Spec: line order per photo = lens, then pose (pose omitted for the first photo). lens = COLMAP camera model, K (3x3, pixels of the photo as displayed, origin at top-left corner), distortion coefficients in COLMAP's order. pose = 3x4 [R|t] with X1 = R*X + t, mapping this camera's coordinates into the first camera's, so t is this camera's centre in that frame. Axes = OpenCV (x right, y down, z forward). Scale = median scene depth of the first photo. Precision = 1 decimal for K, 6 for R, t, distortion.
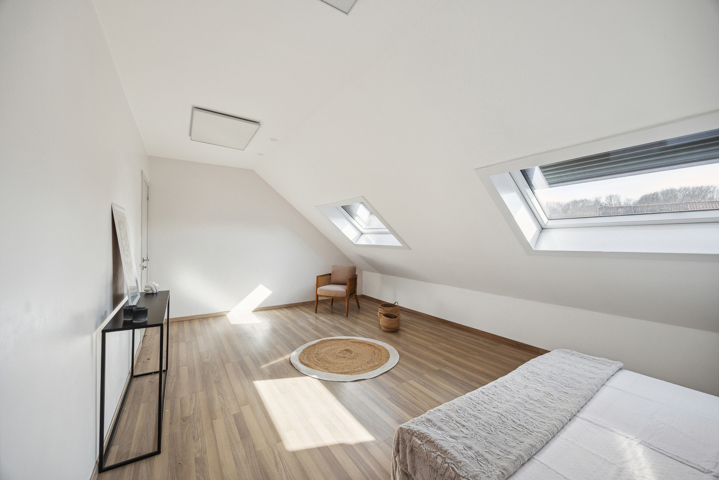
lens RADIAL K [[275.5, 0, 359.5], [0, 275.5, 240.0], [0, 0, 1]] dist [-0.000355, -0.000127]
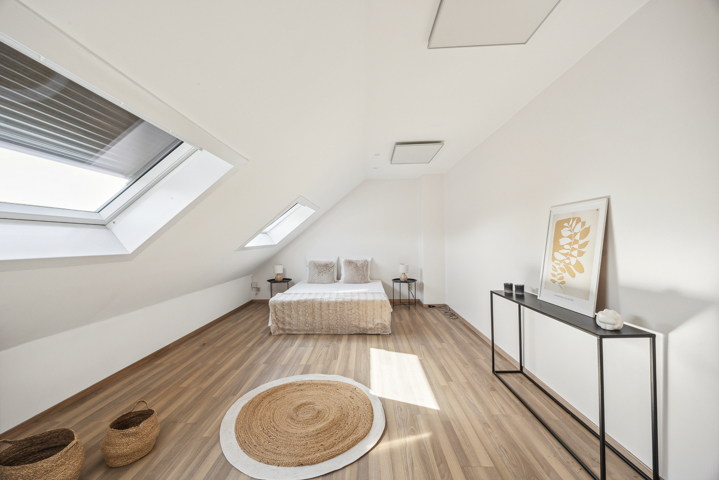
lens RADIAL K [[275.5, 0, 359.5], [0, 275.5, 240.0], [0, 0, 1]] dist [-0.000355, -0.000127]
pose [[-0.822924, 0.002695, 0.568145, -0.635463], [0.004721, 0.999987, 0.002096, 0.001441], [-0.568131, 0.004407, -0.822926, 1.746348]]
